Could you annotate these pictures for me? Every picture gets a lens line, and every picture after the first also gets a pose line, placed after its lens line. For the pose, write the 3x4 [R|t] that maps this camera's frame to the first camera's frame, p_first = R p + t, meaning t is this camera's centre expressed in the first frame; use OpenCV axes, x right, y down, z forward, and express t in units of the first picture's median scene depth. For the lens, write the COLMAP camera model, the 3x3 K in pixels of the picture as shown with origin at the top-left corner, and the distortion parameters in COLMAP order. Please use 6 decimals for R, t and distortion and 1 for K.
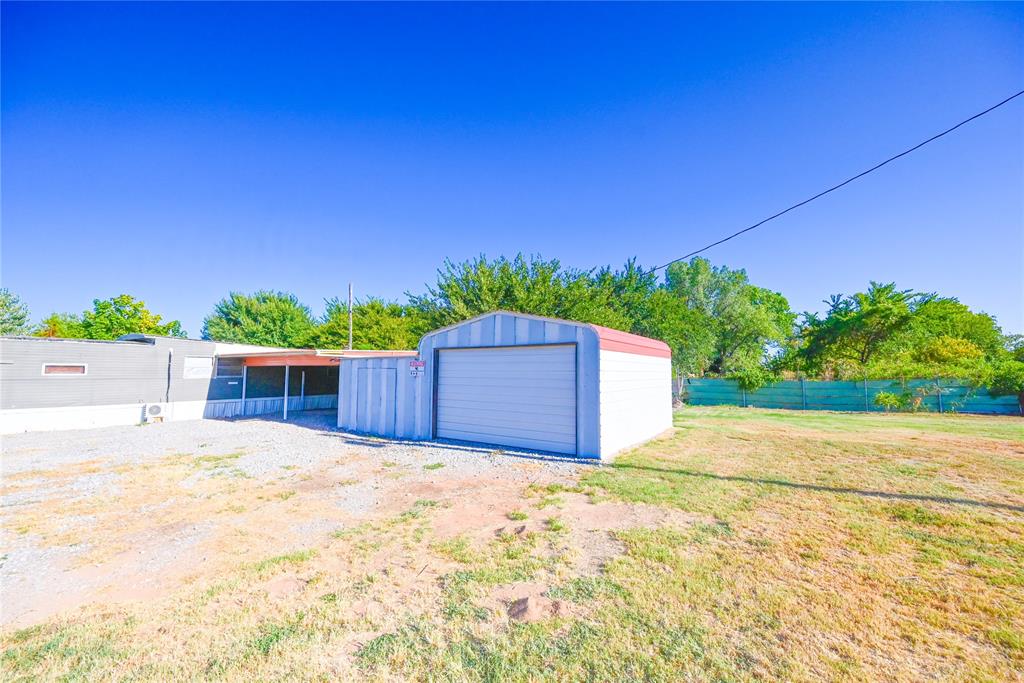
lens RADIAL K [[396.7, 0, 514.2], [0, 396.7, 346.0], [0, 0, 1]] dist [-0.002109, -0.000279]
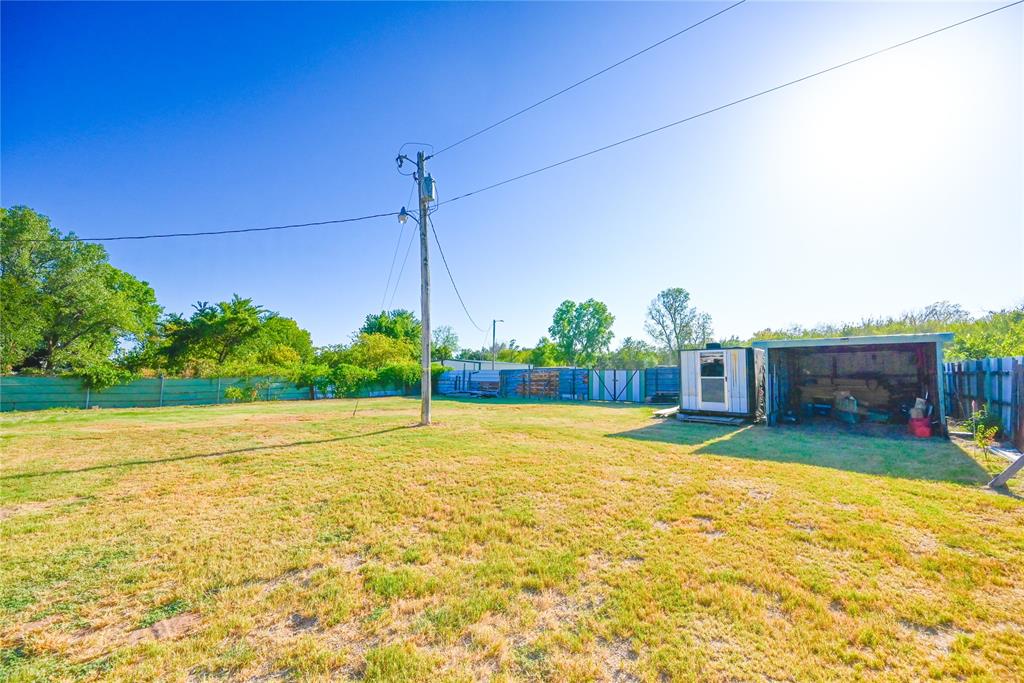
lens RADIAL K [[396.7, 0, 514.2], [0, 396.7, 346.0], [0, 0, 1]] dist [-0.002109, -0.000279]
pose [[0.211329, 0.072755, 0.974703, -0.071787], [-0.079110, 0.995227, -0.057134, -0.007735], [-0.974208, -0.065035, 0.216076, -0.087202]]
